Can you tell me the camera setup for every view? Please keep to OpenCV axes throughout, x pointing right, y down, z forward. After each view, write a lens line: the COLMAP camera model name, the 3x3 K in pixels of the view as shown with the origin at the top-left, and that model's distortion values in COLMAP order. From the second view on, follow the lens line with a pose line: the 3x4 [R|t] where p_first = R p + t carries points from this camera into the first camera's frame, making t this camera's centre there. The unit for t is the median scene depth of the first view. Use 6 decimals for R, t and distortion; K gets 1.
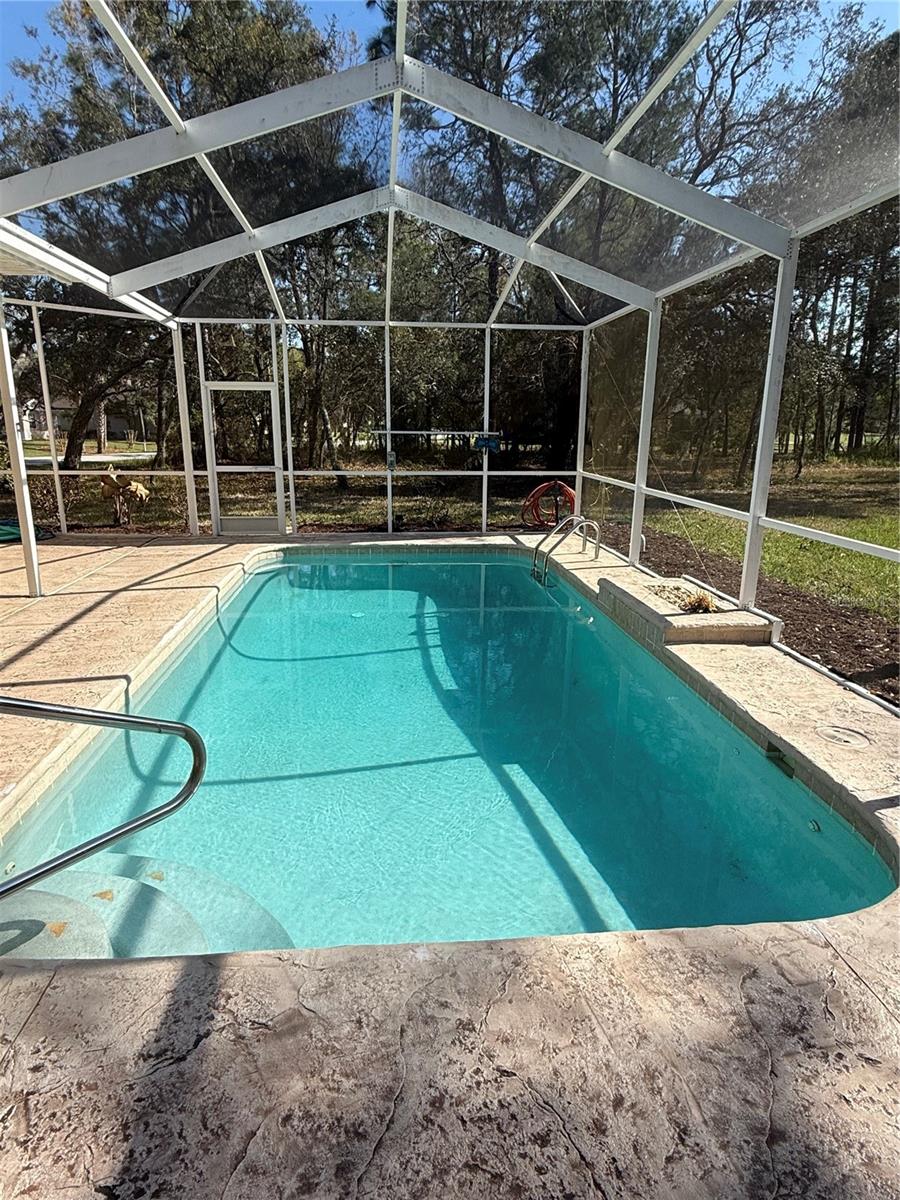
lens RADIAL K [[687.3, 0, 450.0], [0, 687.3, 600.0], [0, 0, 1]] dist [0.000457, 0.000774]
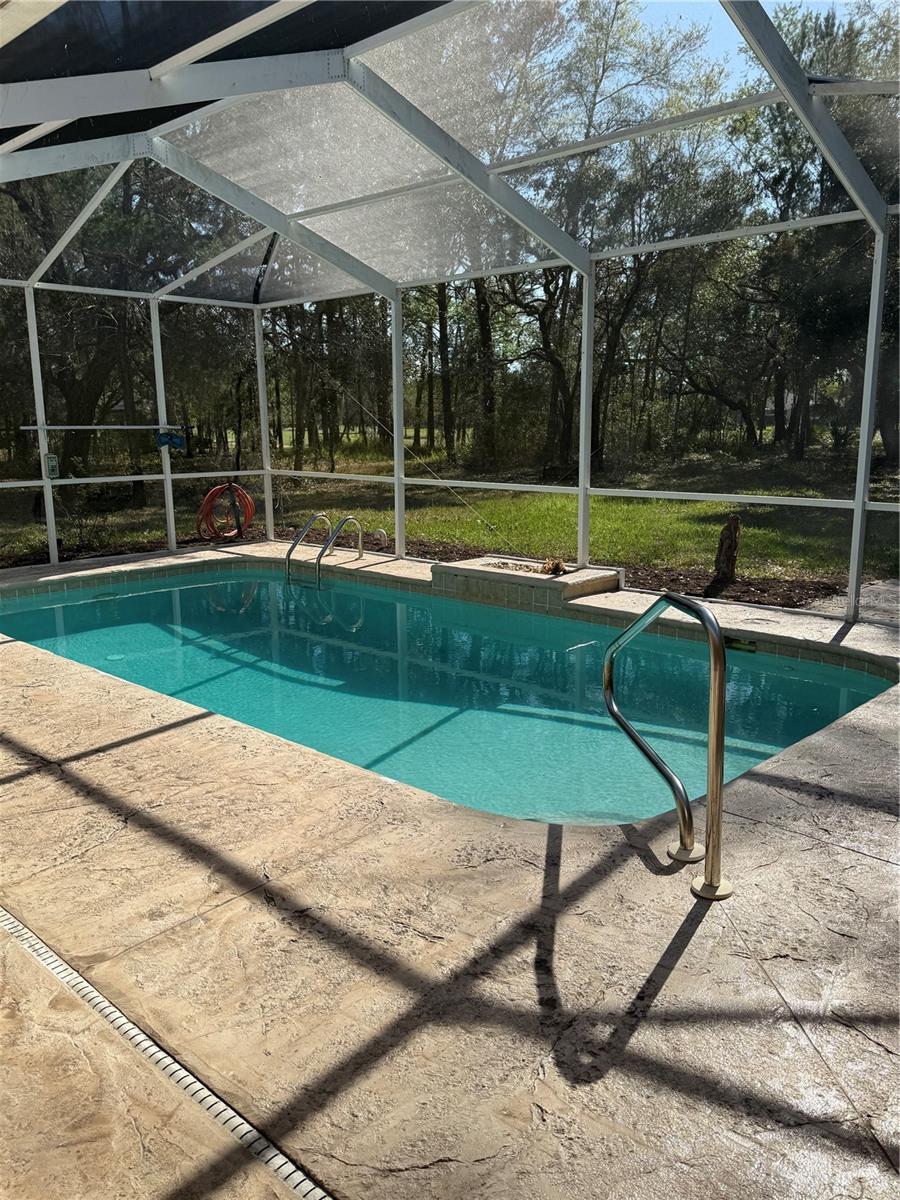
lens RADIAL K [[952.1, 0, 450.0], [0, 952.1, 600.0], [0, 0, 1]] dist [0.042704, -0.003164]
pose [[0.729824, -0.135933, 0.669985, -0.506276], [0.178646, 0.983901, 0.005021, 0.011318], [-0.659881, 0.116026, 0.742358, -0.033110]]
